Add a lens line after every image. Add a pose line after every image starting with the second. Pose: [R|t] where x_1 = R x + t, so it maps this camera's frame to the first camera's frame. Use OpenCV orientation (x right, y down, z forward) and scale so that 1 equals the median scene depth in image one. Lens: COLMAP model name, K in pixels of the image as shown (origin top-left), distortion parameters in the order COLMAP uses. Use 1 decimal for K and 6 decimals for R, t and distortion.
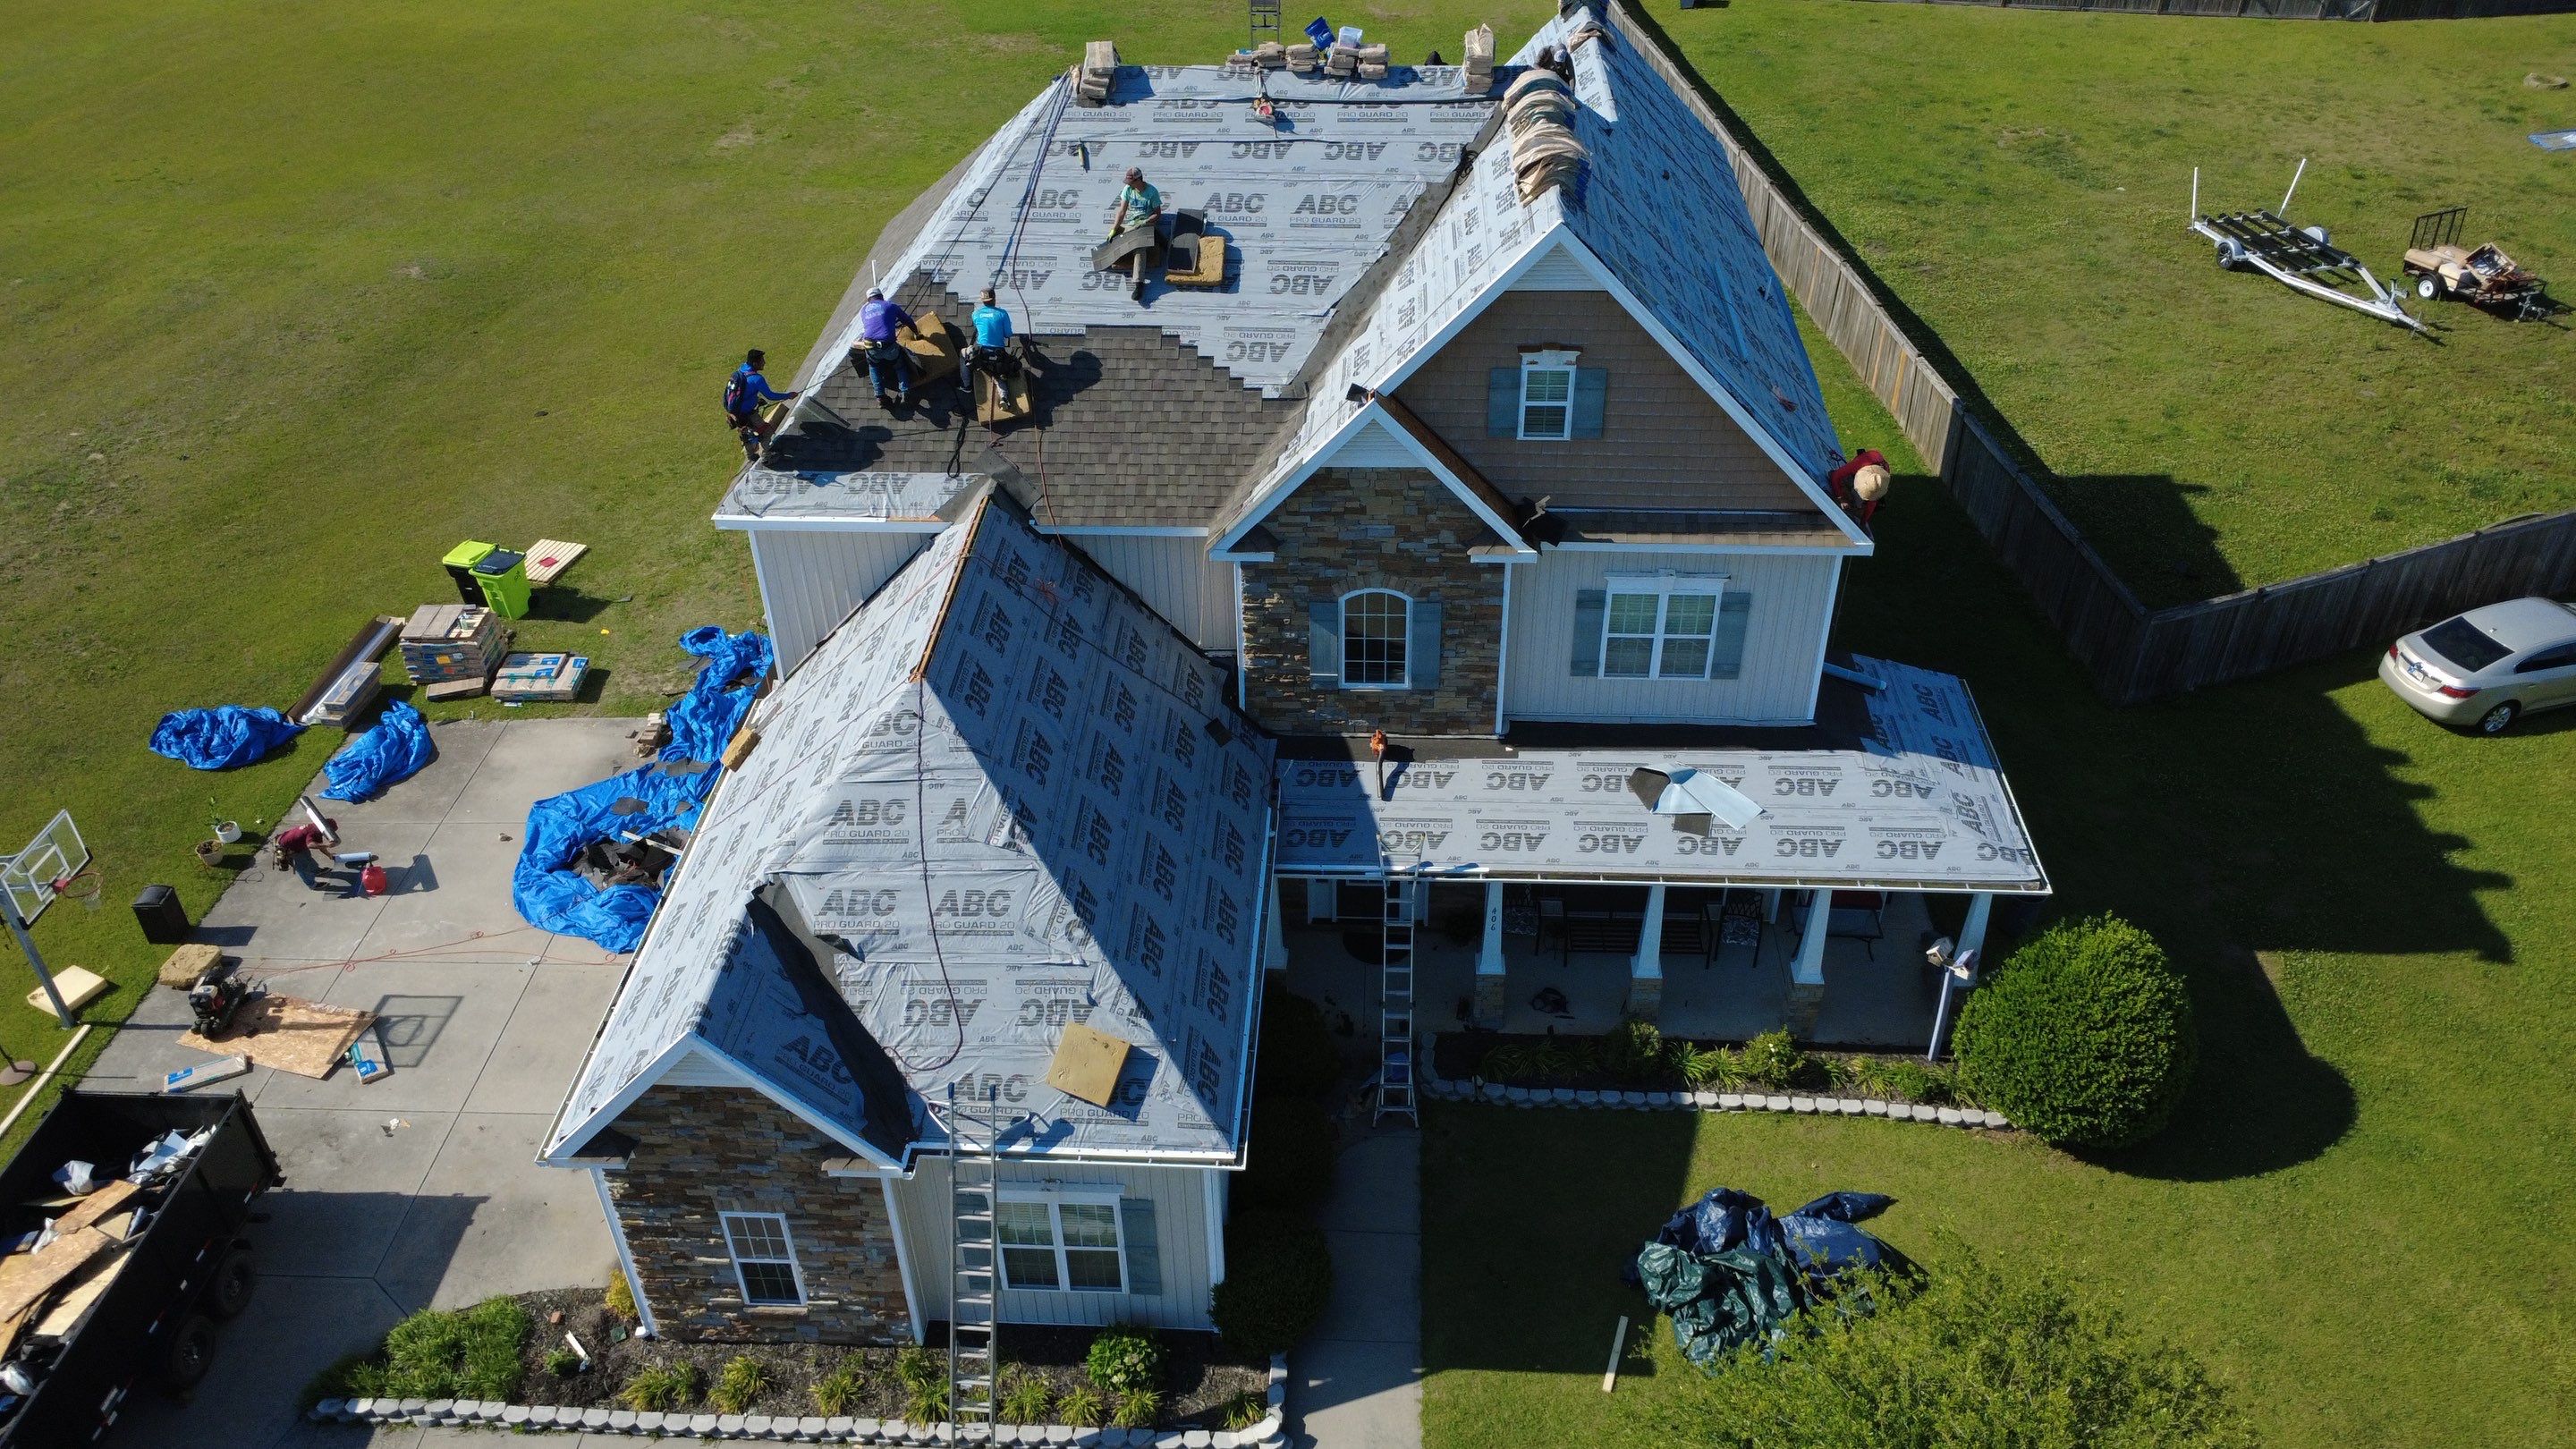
lens RADIAL K [[1894.5, 0, 1287.3], [0, 1894.5, 724.3], [0, 0, 1]] dist [-0.003514, 0.000470]
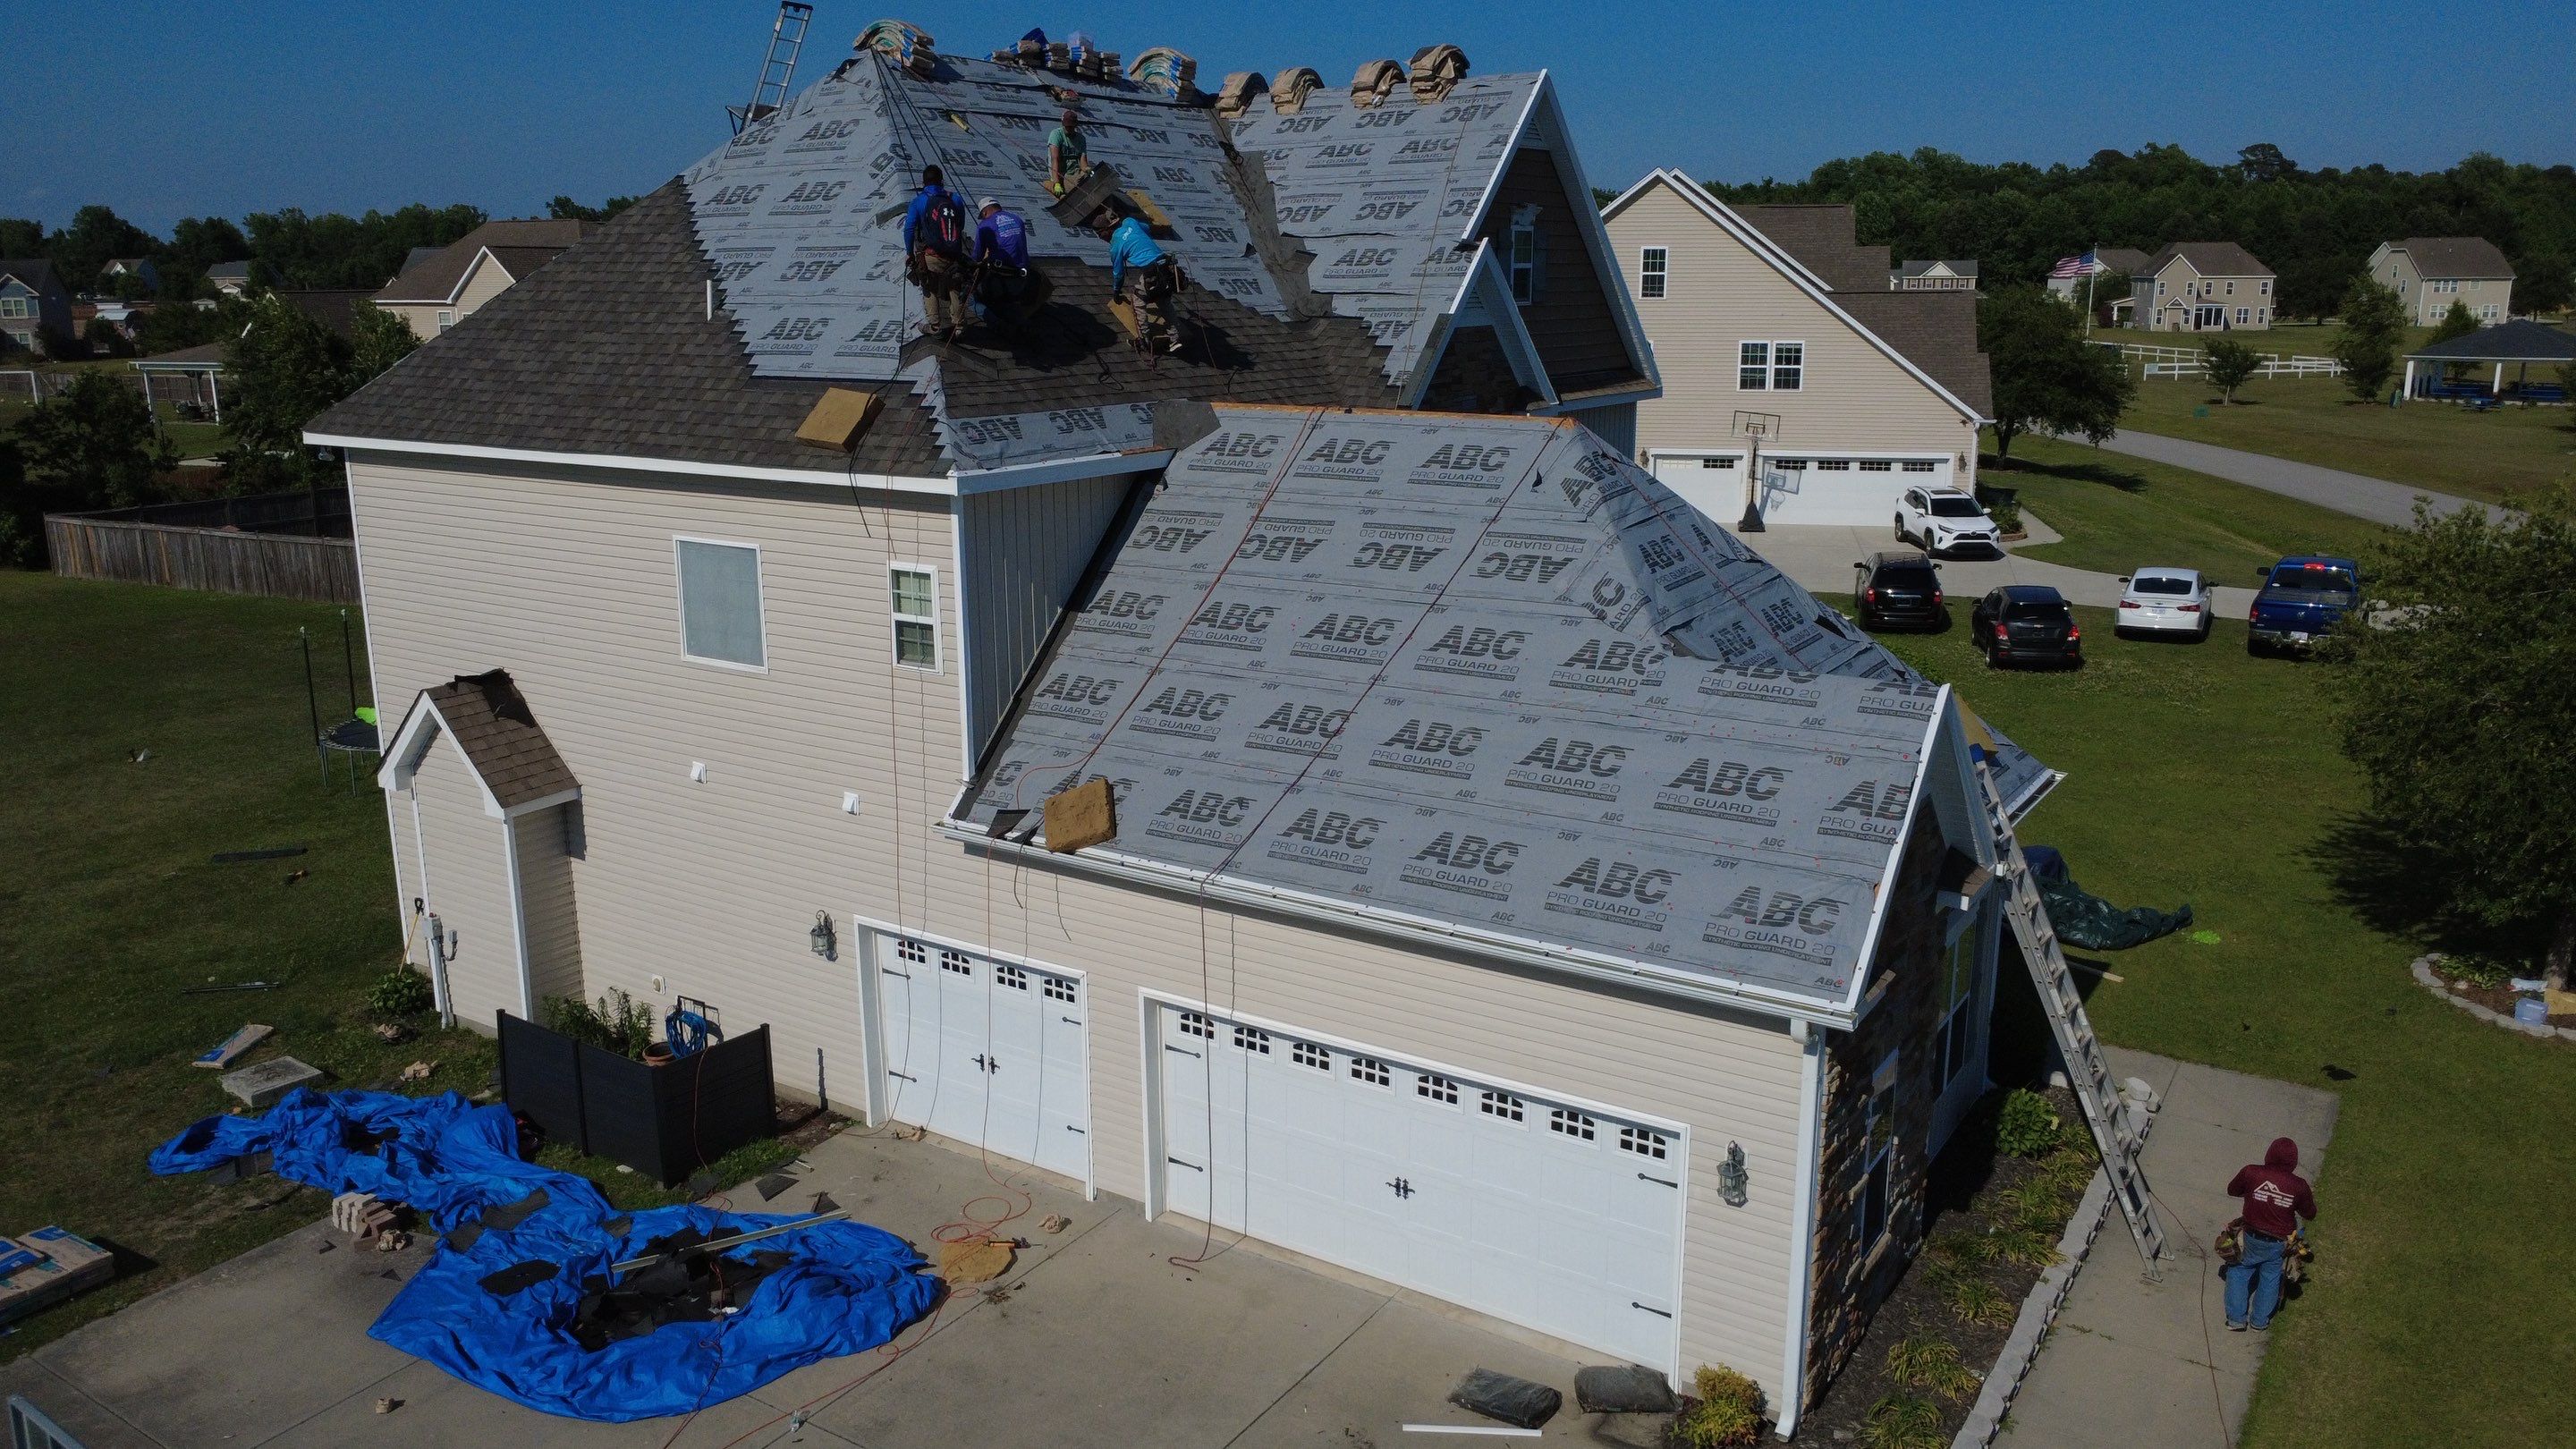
lens RADIAL K [[1894.5, 0, 1282.7], [0, 1894.5, 727.2], [0, 0, 1]] dist [-0.003514, 0.000470]
pose [[0.510905, -0.189001, 0.838603, -0.861876], [0.503261, 0.856644, -0.113537, 0.104835], [-0.696925, 0.480042, 0.532780, 0.639454]]
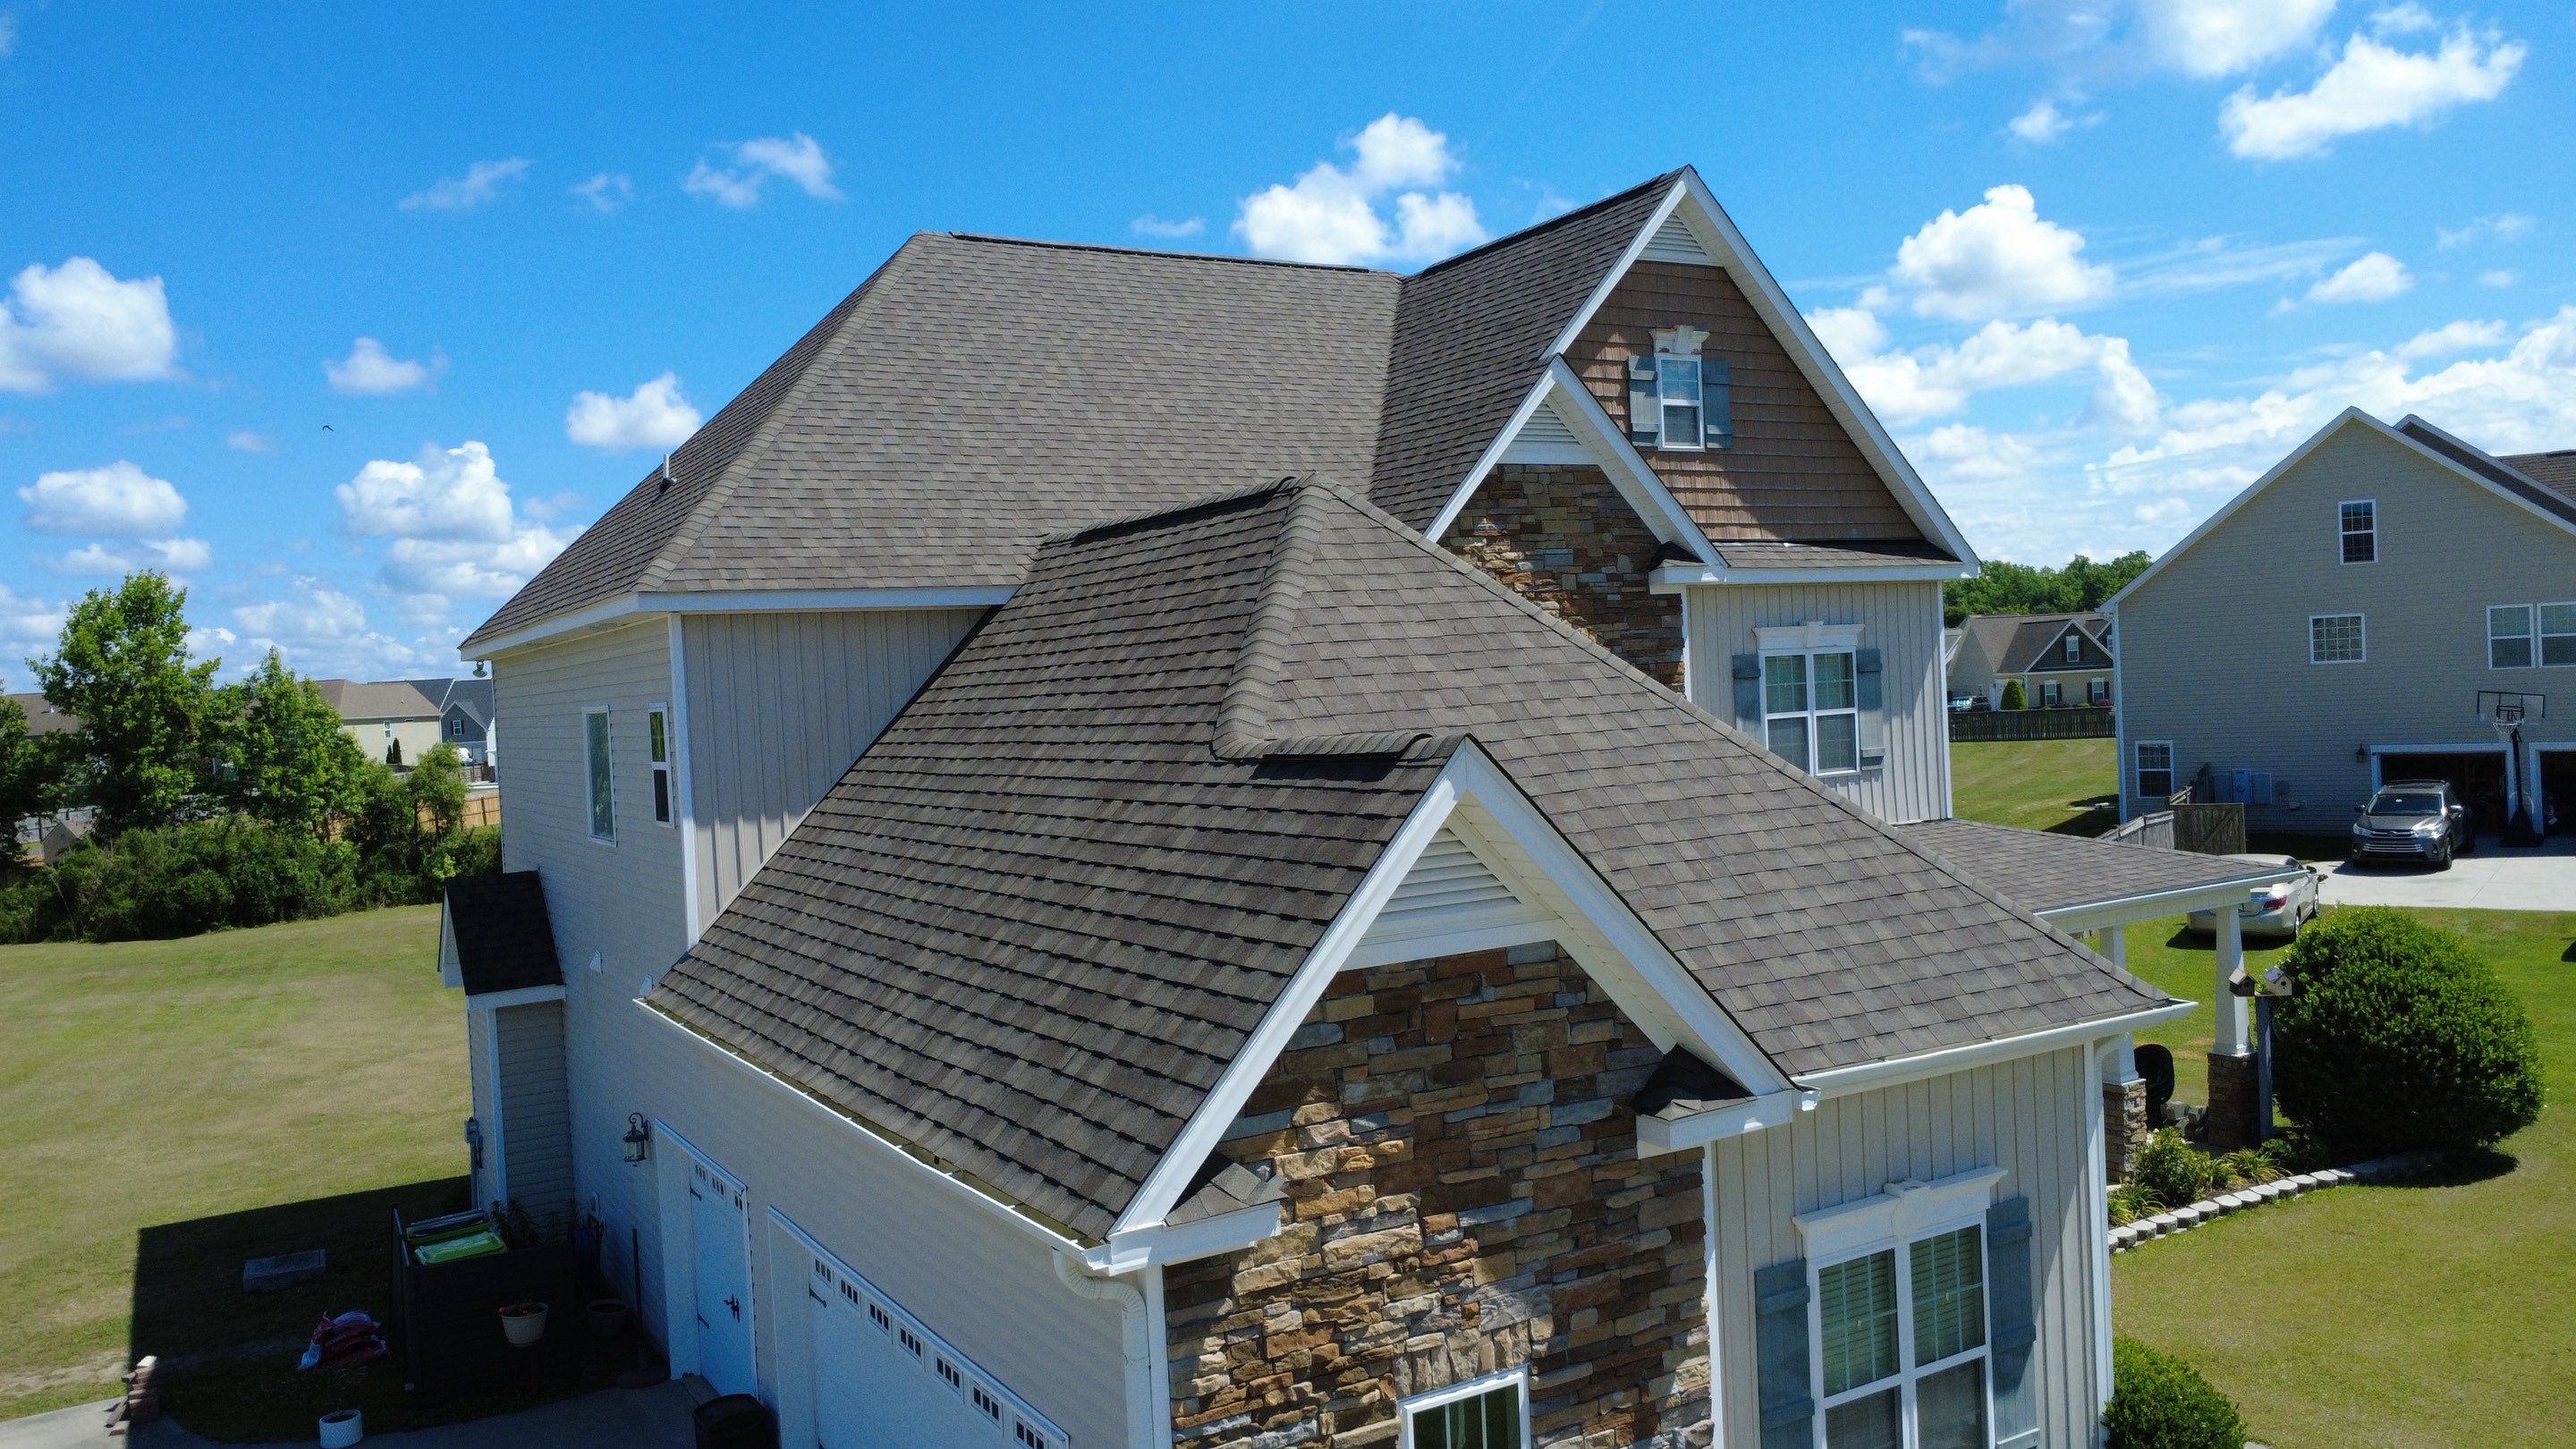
lens RADIAL K [[1894.5, 0, 1286.3], [0, 1894.5, 725.9], [0, 0, 1]] dist [-0.003514, 0.000470]
pose [[0.832538, -0.038298, 0.552643, -0.485958], [0.355298, 0.802313, -0.479643, 0.292695], [-0.425023, 0.595674, 0.681563, 0.567051]]
